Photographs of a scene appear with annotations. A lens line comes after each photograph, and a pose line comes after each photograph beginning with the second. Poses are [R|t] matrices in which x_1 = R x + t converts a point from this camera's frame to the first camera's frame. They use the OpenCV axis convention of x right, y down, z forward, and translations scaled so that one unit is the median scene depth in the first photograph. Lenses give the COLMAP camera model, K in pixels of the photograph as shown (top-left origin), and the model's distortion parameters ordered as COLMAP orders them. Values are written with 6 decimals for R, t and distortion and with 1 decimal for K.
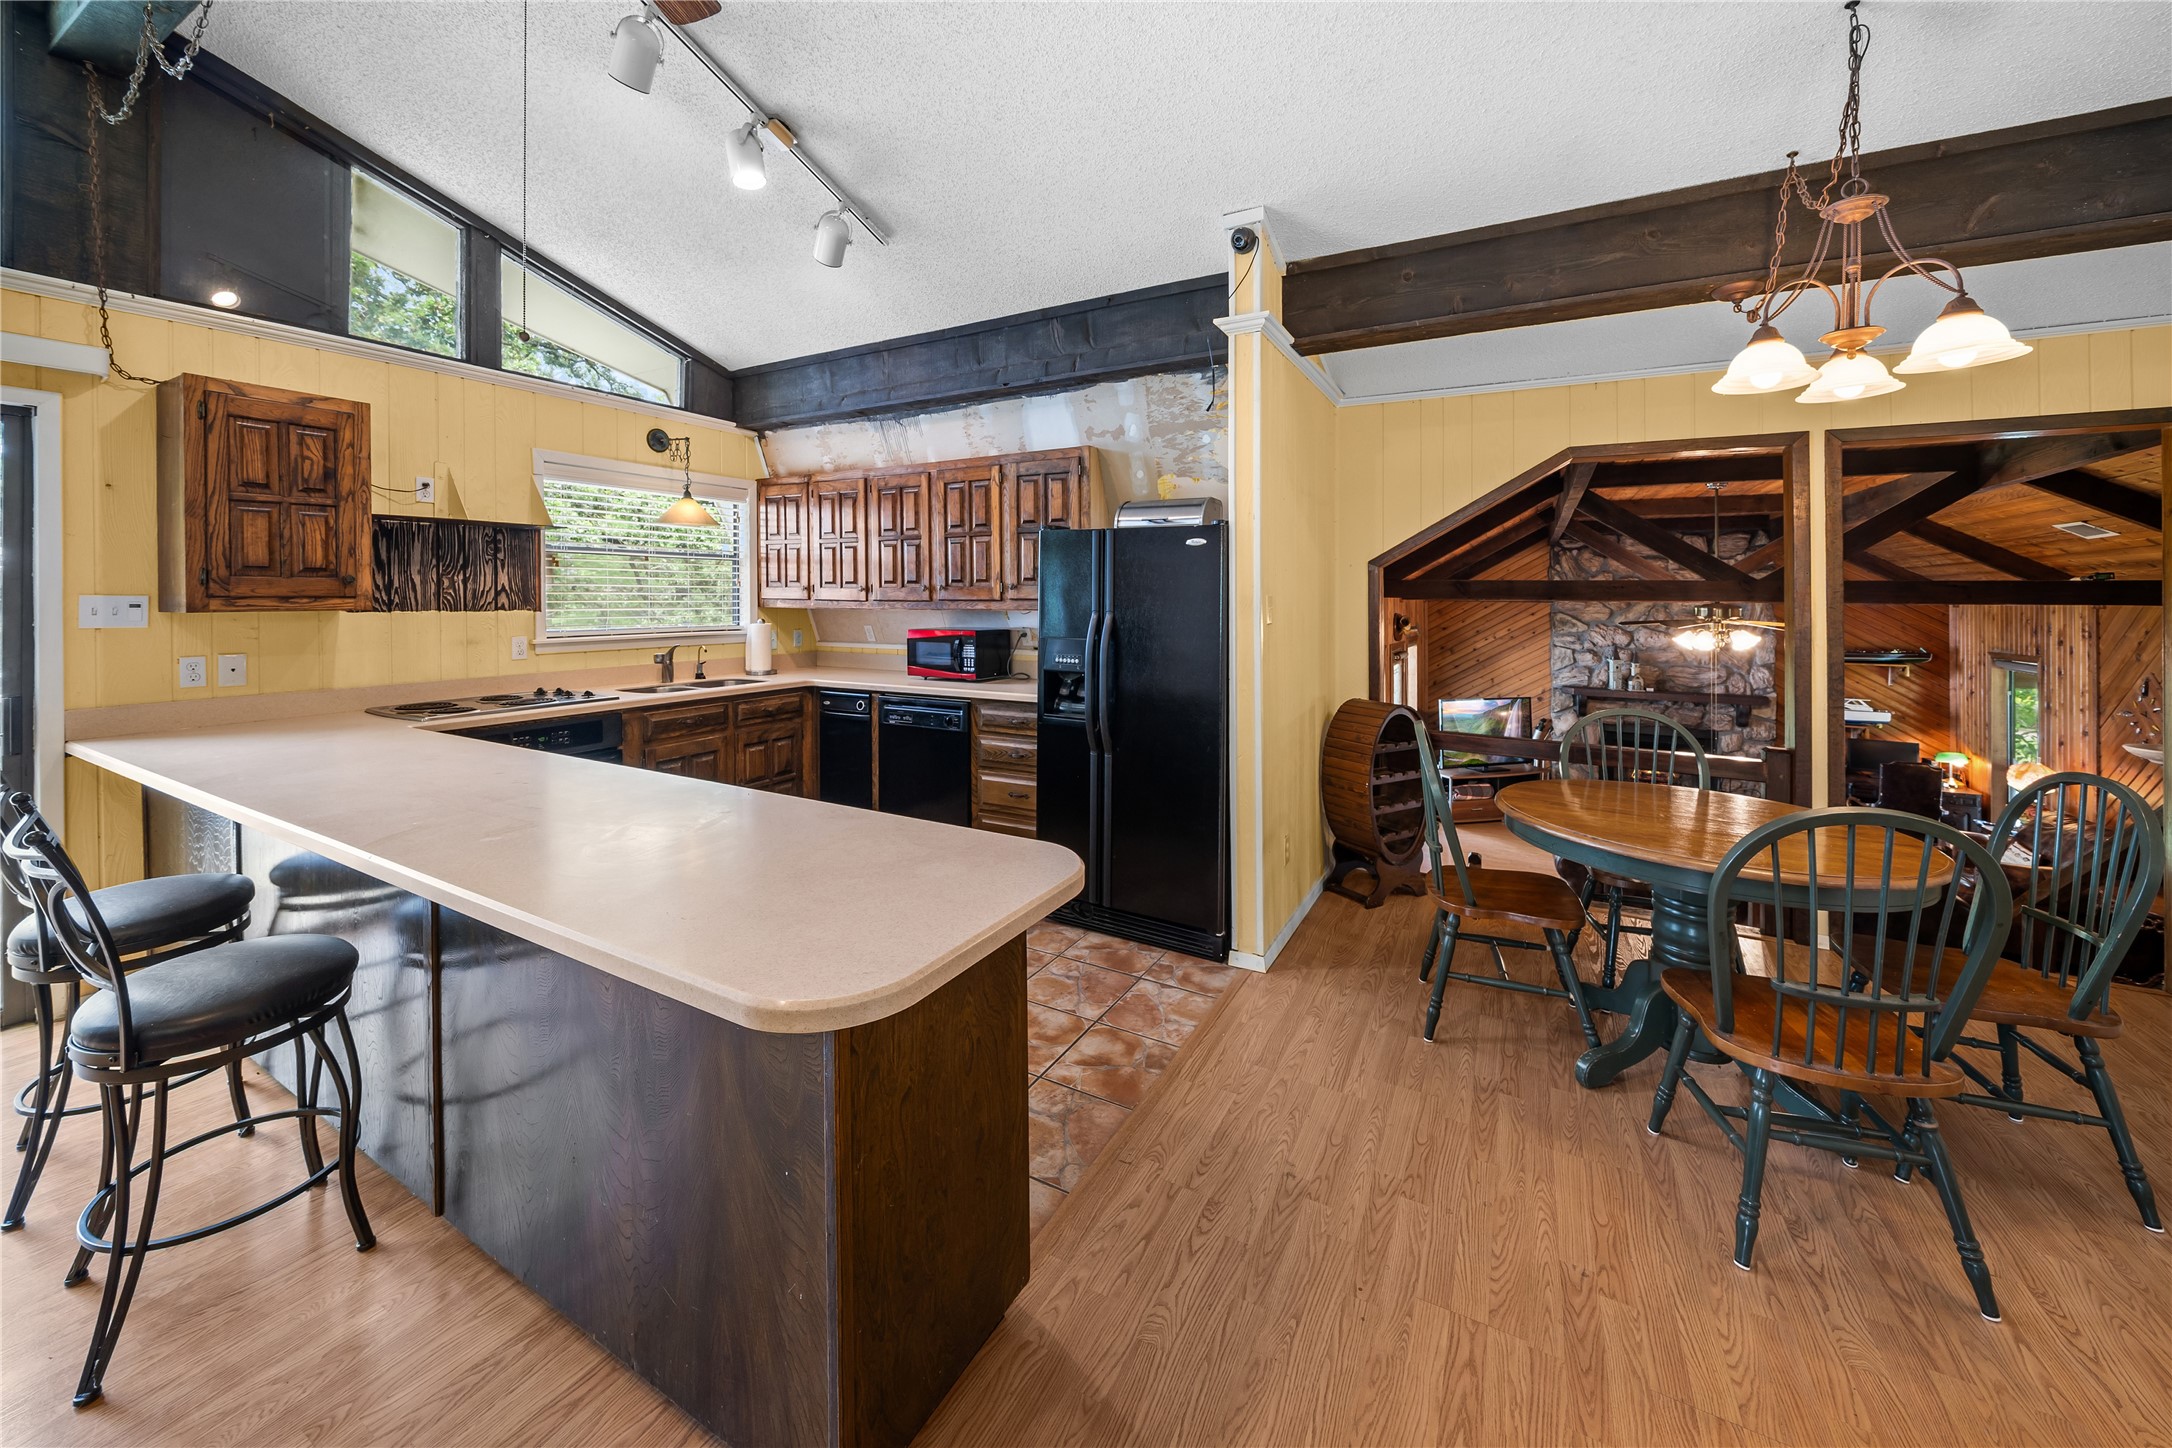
lens RADIAL K [[801.8, 0, 1066.6], [0, 801.8, 578.7], [0, 0, 1]] dist [0.000173, -0.000129]
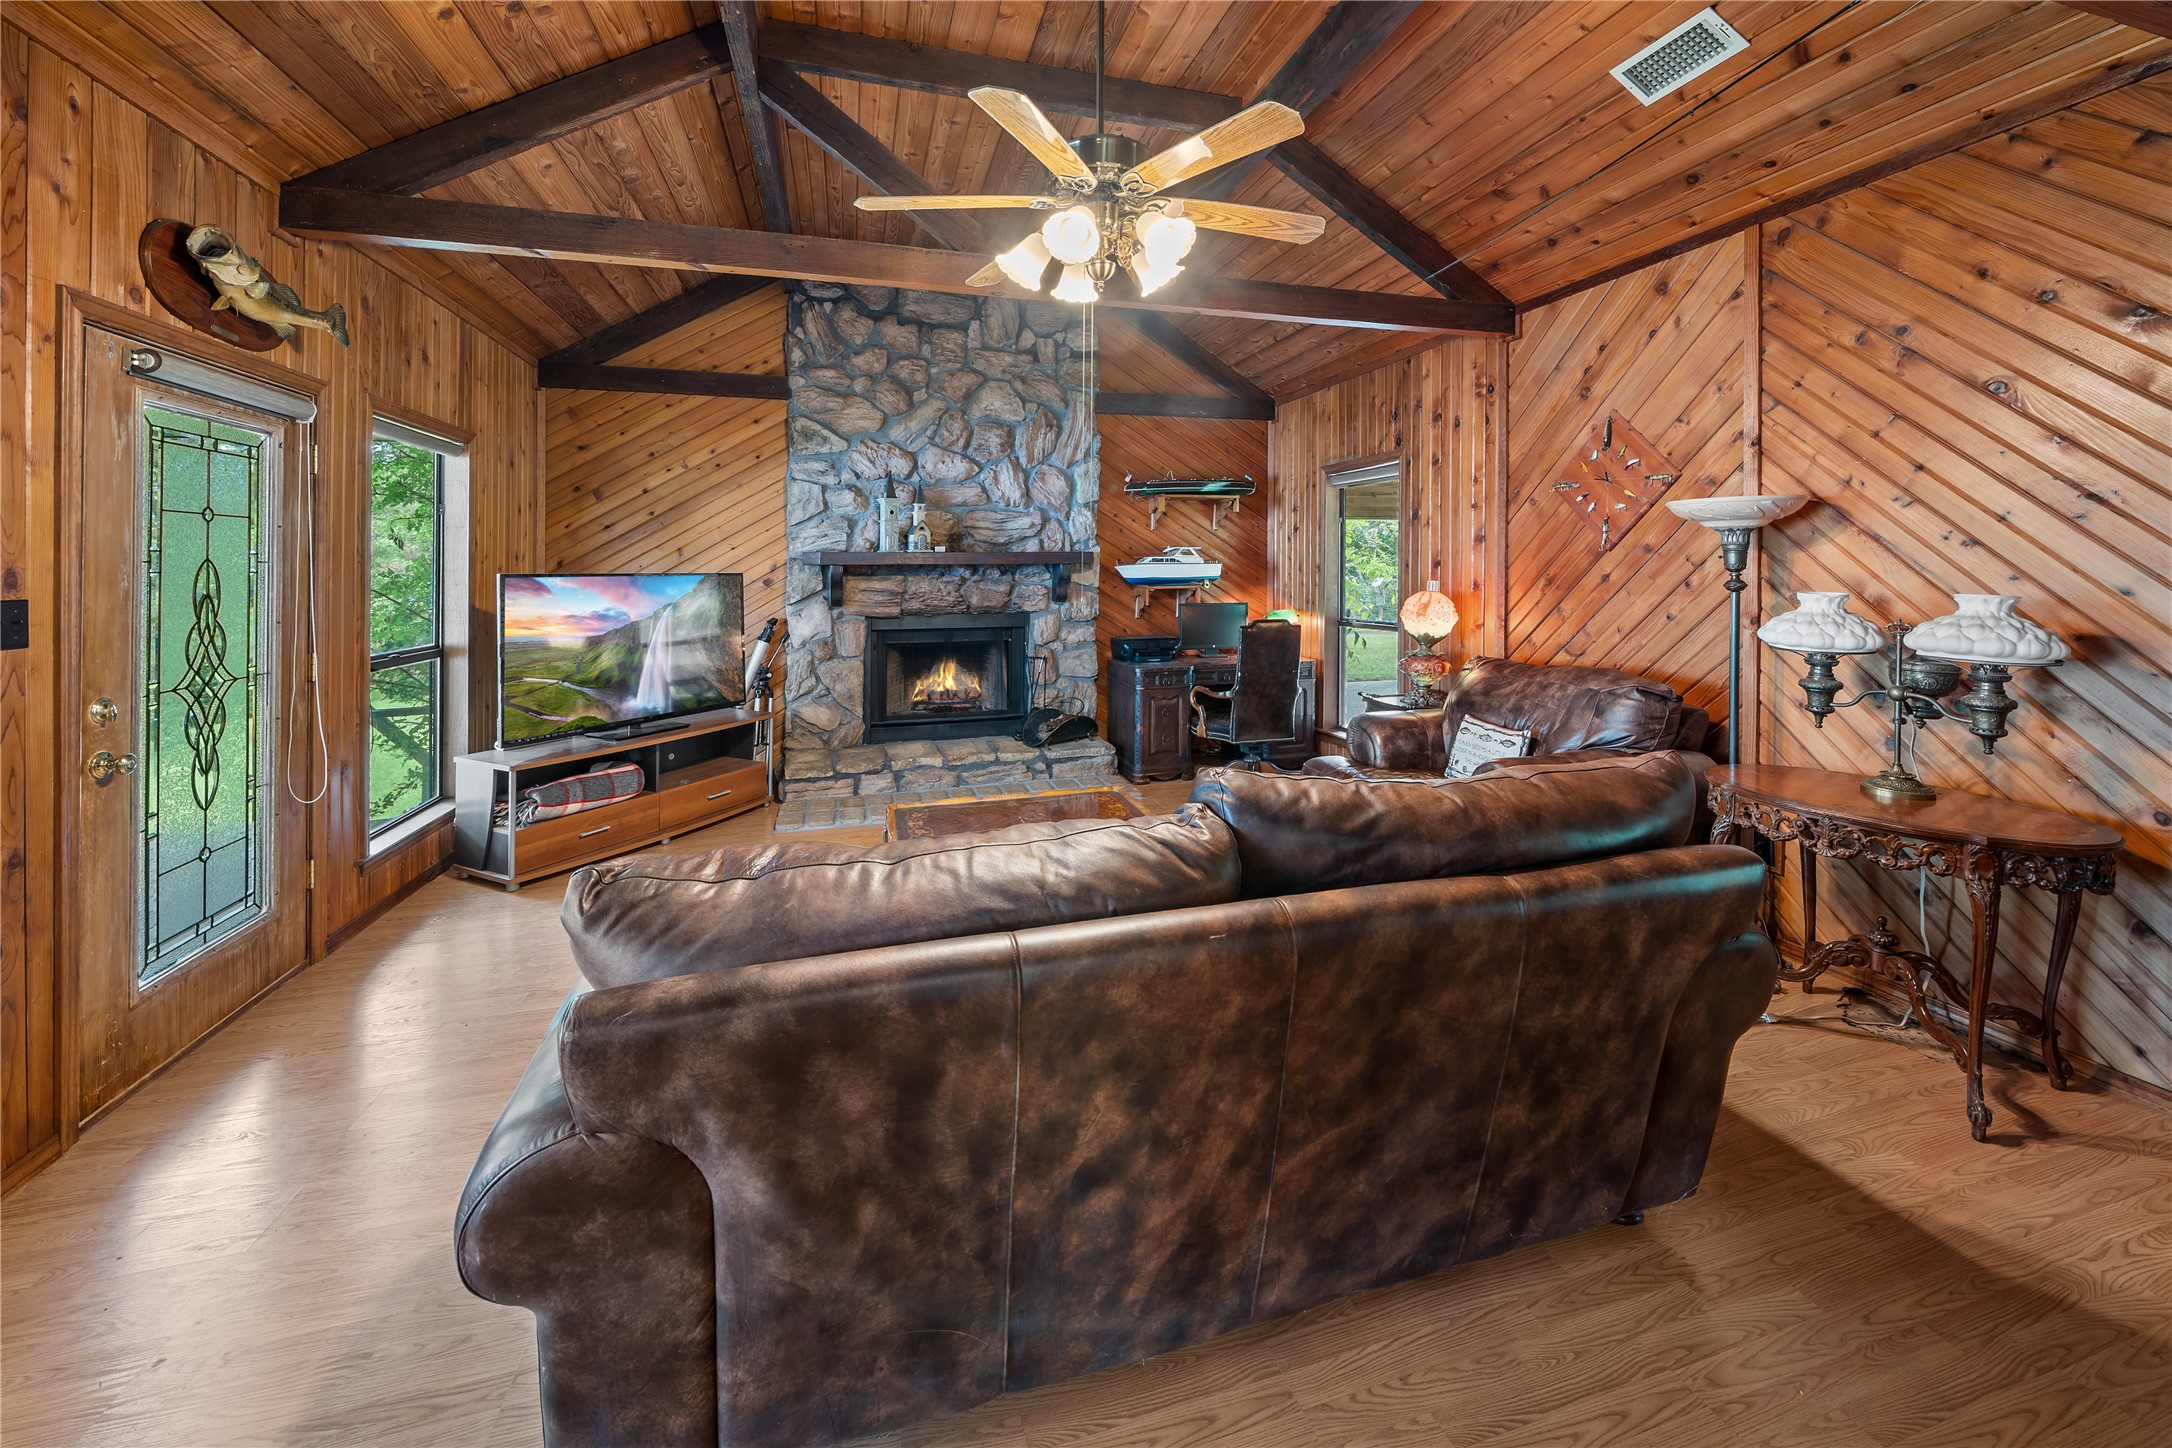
lens RADIAL K [[789.1, 0, 1089.2], [0, 789.1, 564.7], [0, 0, 1]] dist [-0.000701, 0.000007]
pose [[0.682328, -0.001193, 0.731045, 0.861170], [-0.008135, 0.999924, 0.009225, 0.318507], [-0.731001, -0.012241, 0.682266, 1.193294]]
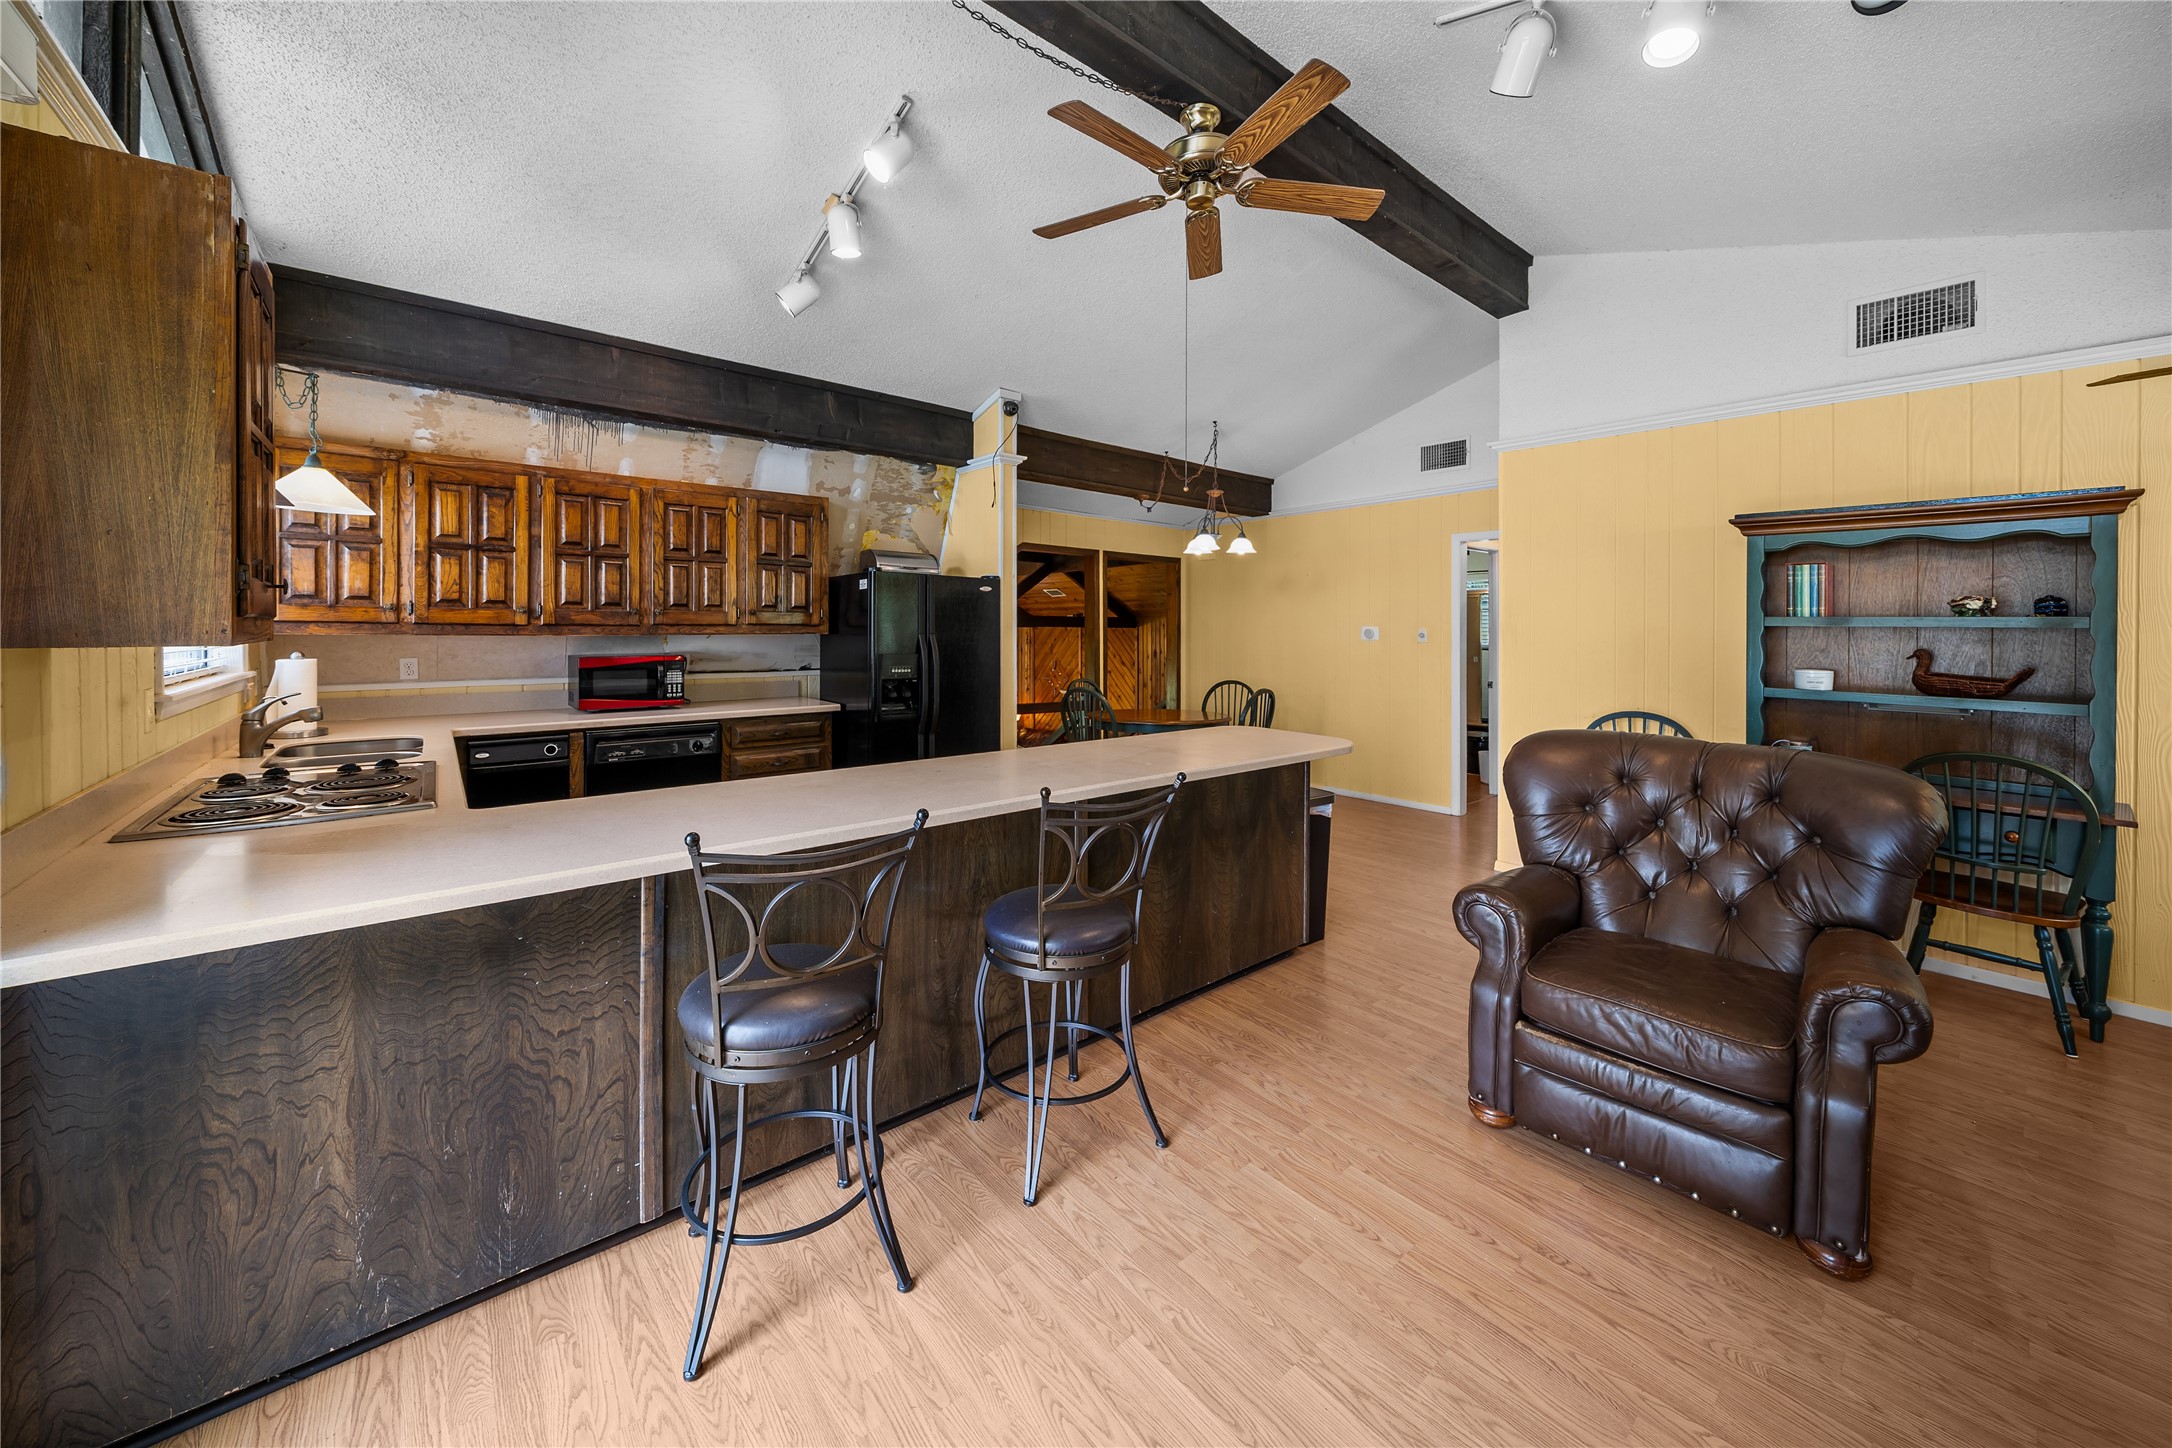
lens RADIAL K [[785.0, 0, 1081.5], [0, 785.0, 612.9], [0, 0, 1]] dist [-0.000886, 0.000087]
pose [[0.351295, 0.016553, 0.936119, -0.861659], [-0.023853, 0.999677, -0.008726, 0.009201], [-0.935961, -0.019264, 0.351576, 0.195015]]
